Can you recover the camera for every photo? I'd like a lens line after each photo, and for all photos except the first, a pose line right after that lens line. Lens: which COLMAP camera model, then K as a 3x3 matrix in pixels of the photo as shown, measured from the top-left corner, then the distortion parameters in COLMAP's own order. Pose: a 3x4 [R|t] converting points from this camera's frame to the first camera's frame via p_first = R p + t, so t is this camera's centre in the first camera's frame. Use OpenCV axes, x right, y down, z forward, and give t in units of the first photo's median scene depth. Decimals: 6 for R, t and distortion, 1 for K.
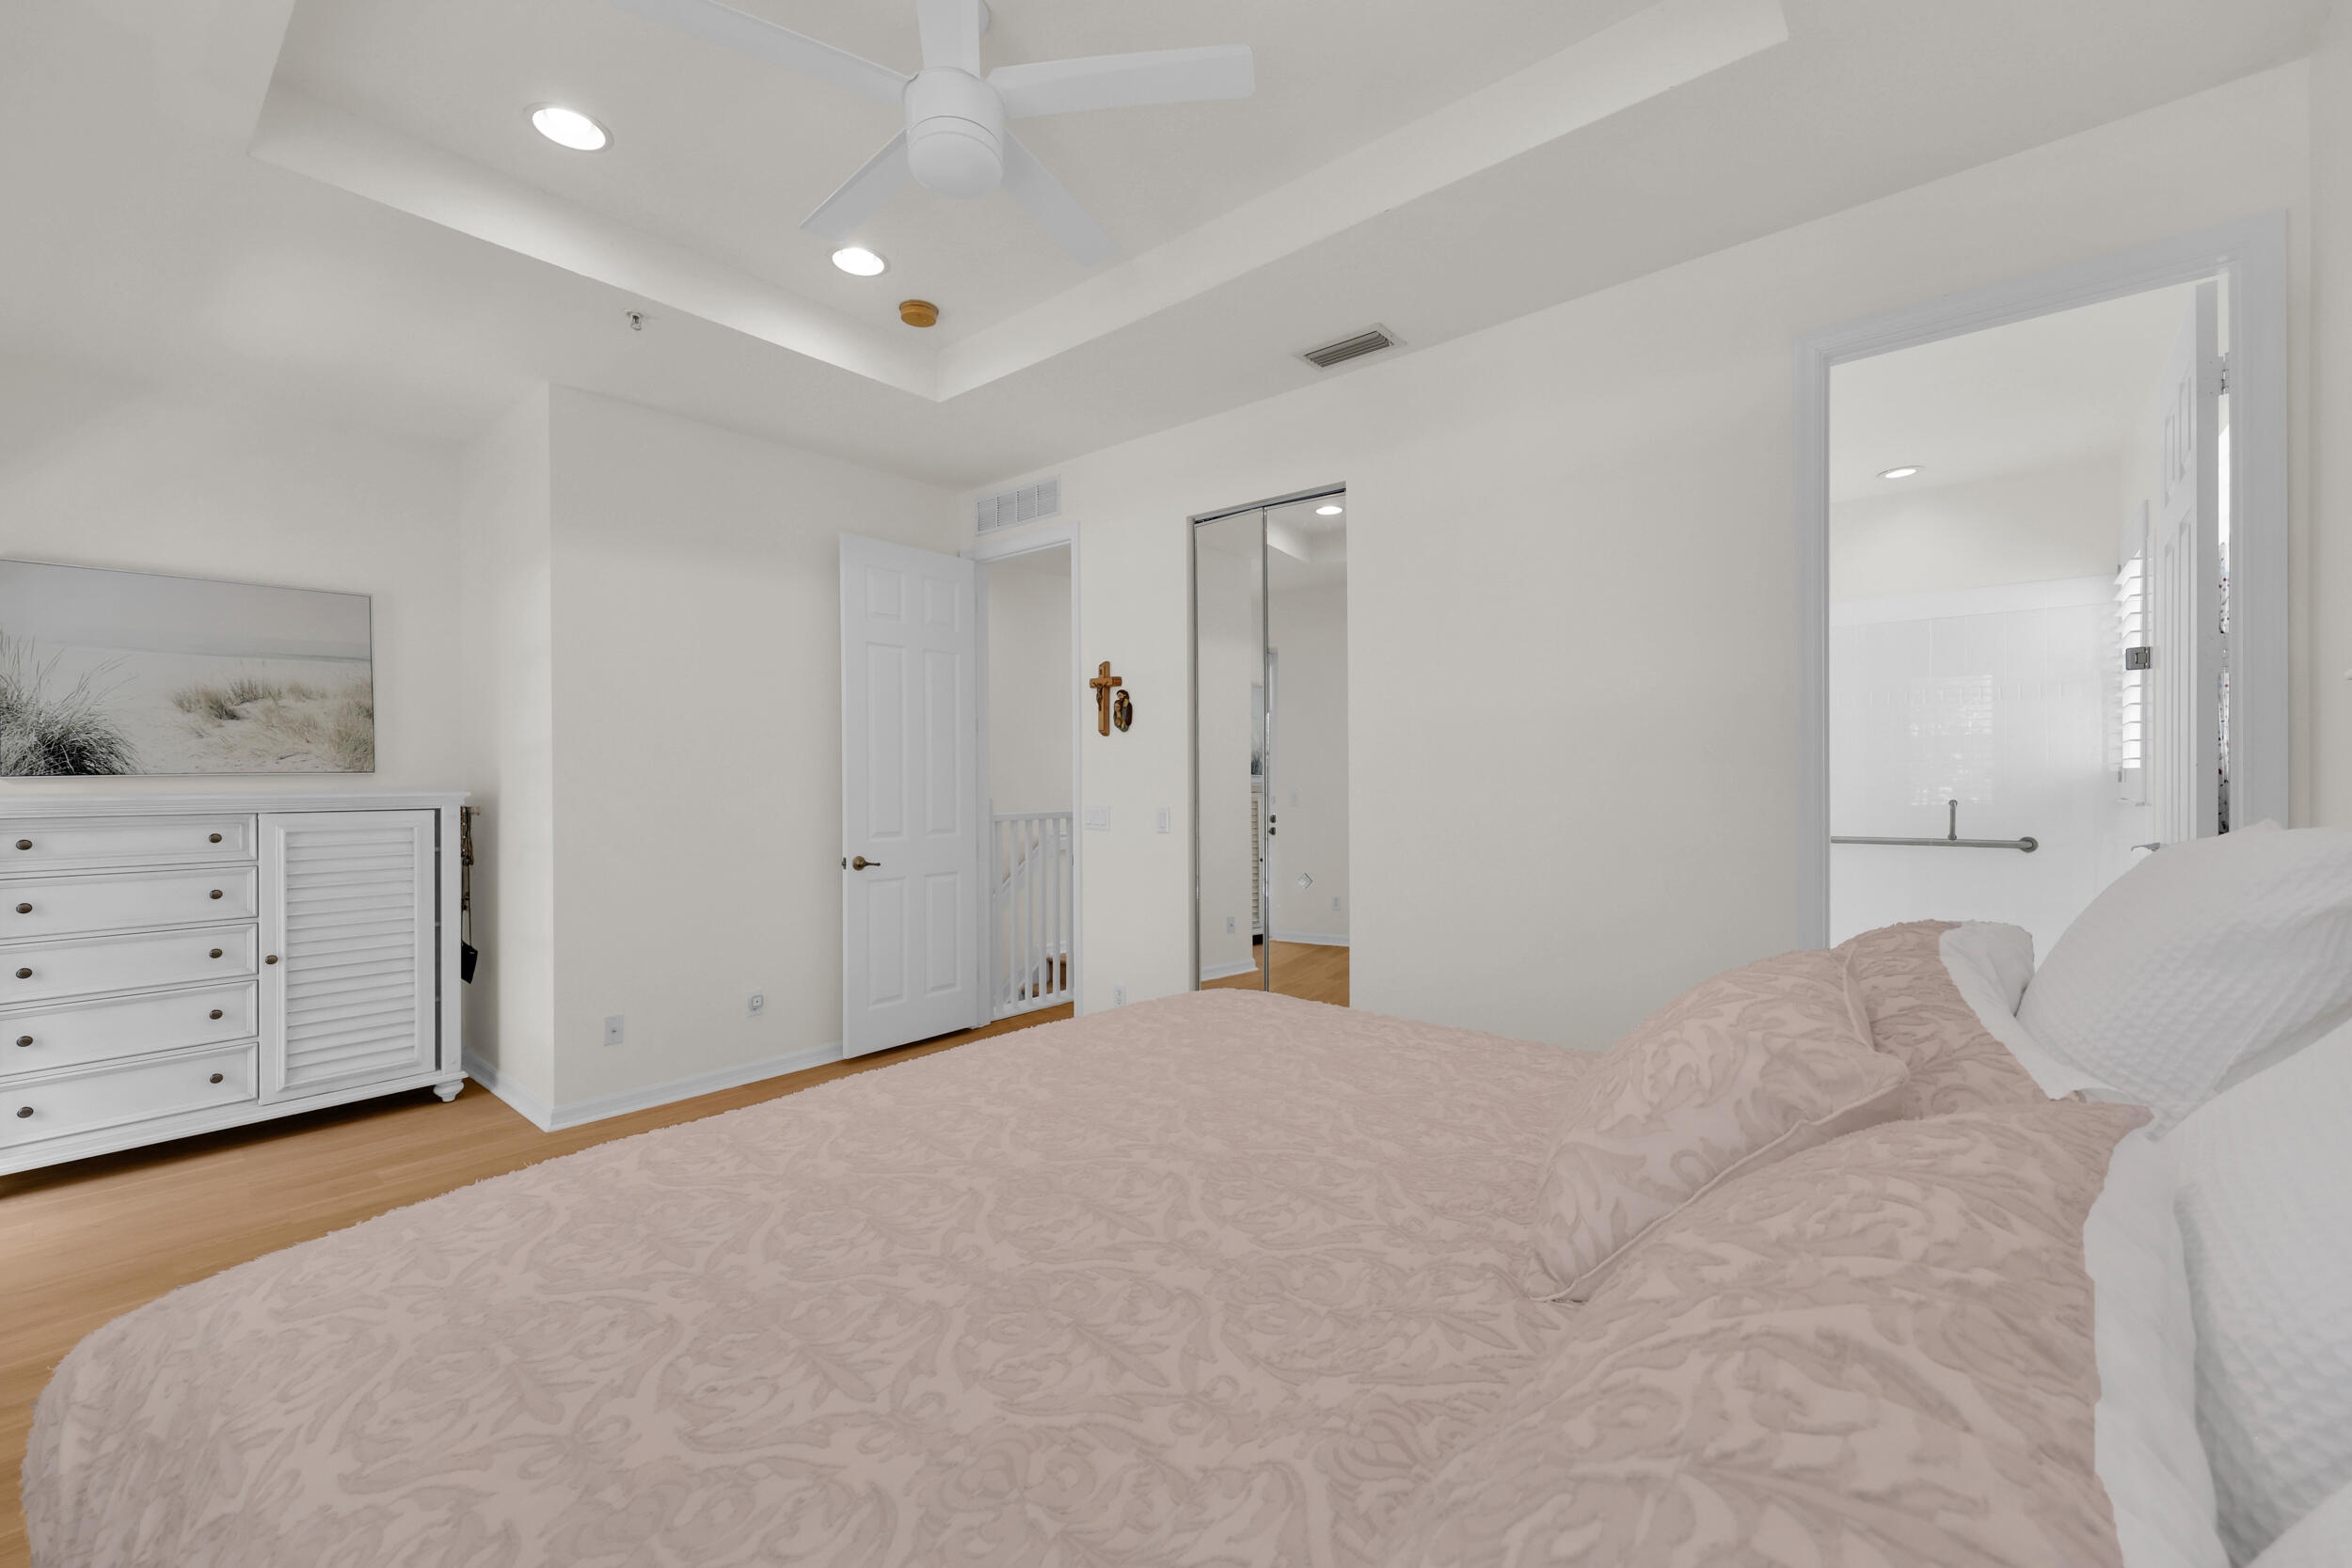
lens RADIAL K [[958.8, 0, 1159.0], [0, 958.8, 777.9], [0, 0, 1]] dist [-0.002192, -0.000035]
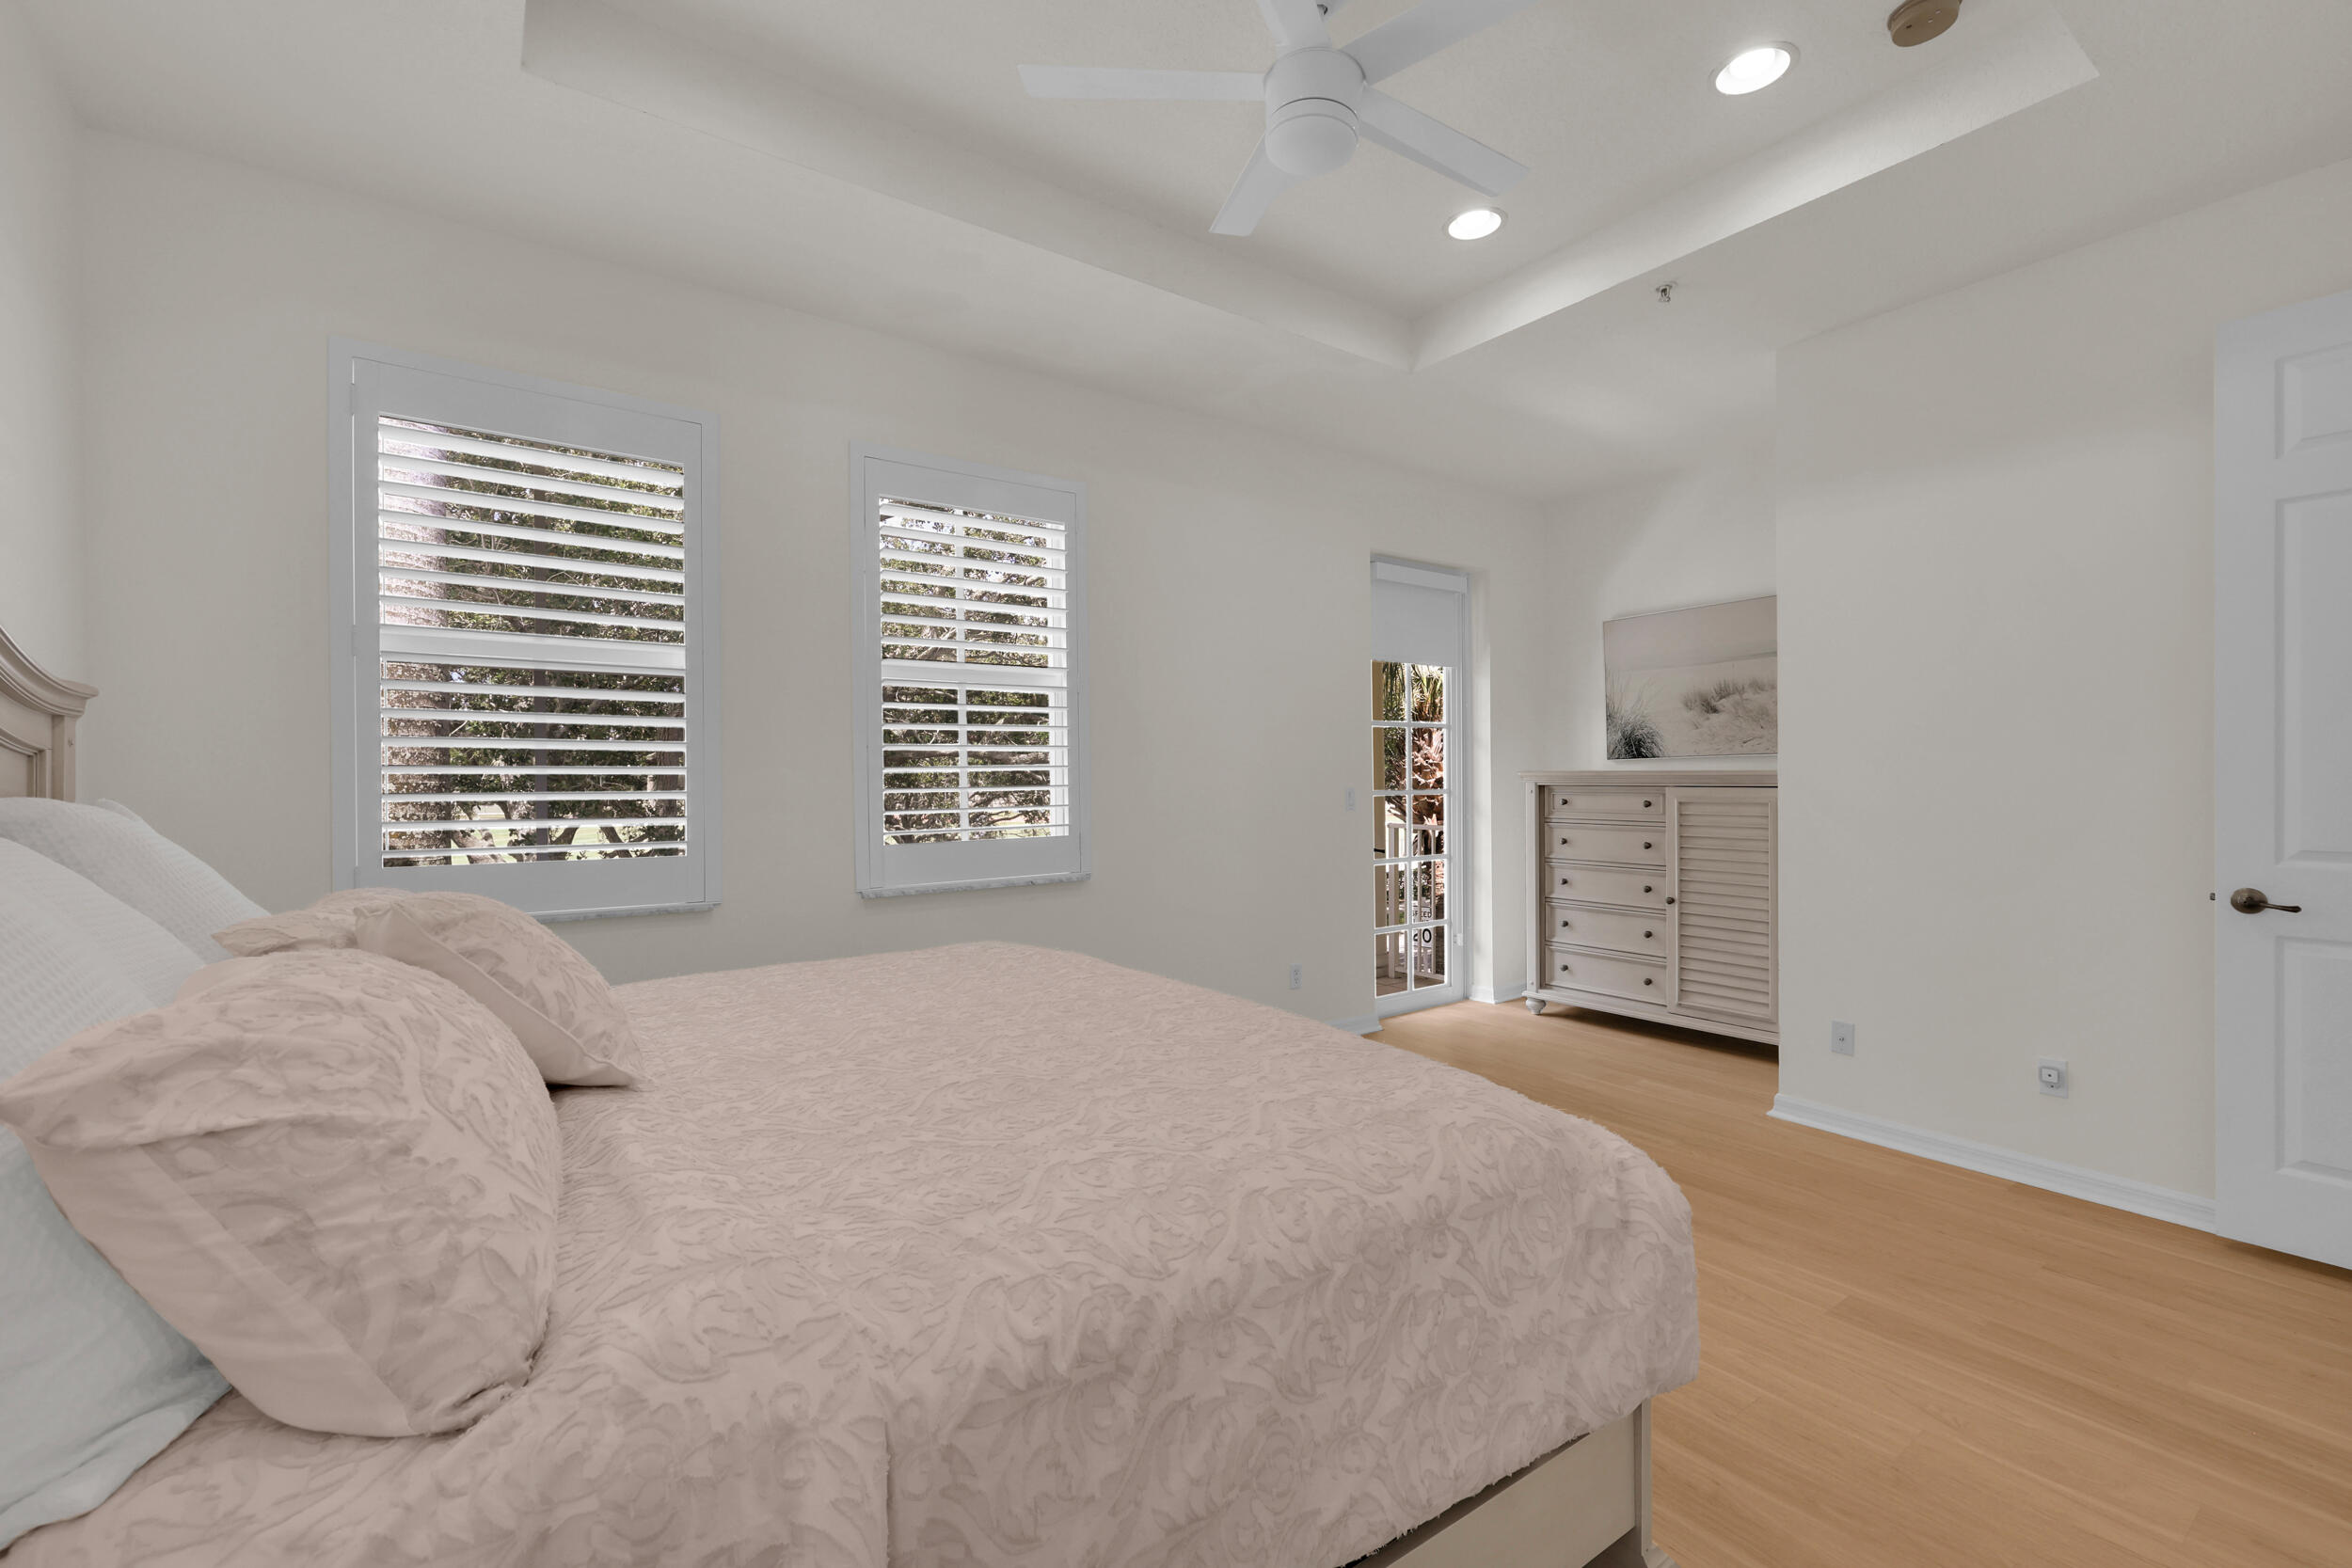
lens RADIAL K [[958.8, 0, 1159.0], [0, 958.8, 777.9], [0, 0, 1]] dist [-0.002192, -0.000035]
pose [[-0.245501, 0.009668, -0.969348, 0.453757], [0.005999, 0.999946, 0.008454, 0.009863], [0.969378, -0.003740, -0.245546, 0.611596]]
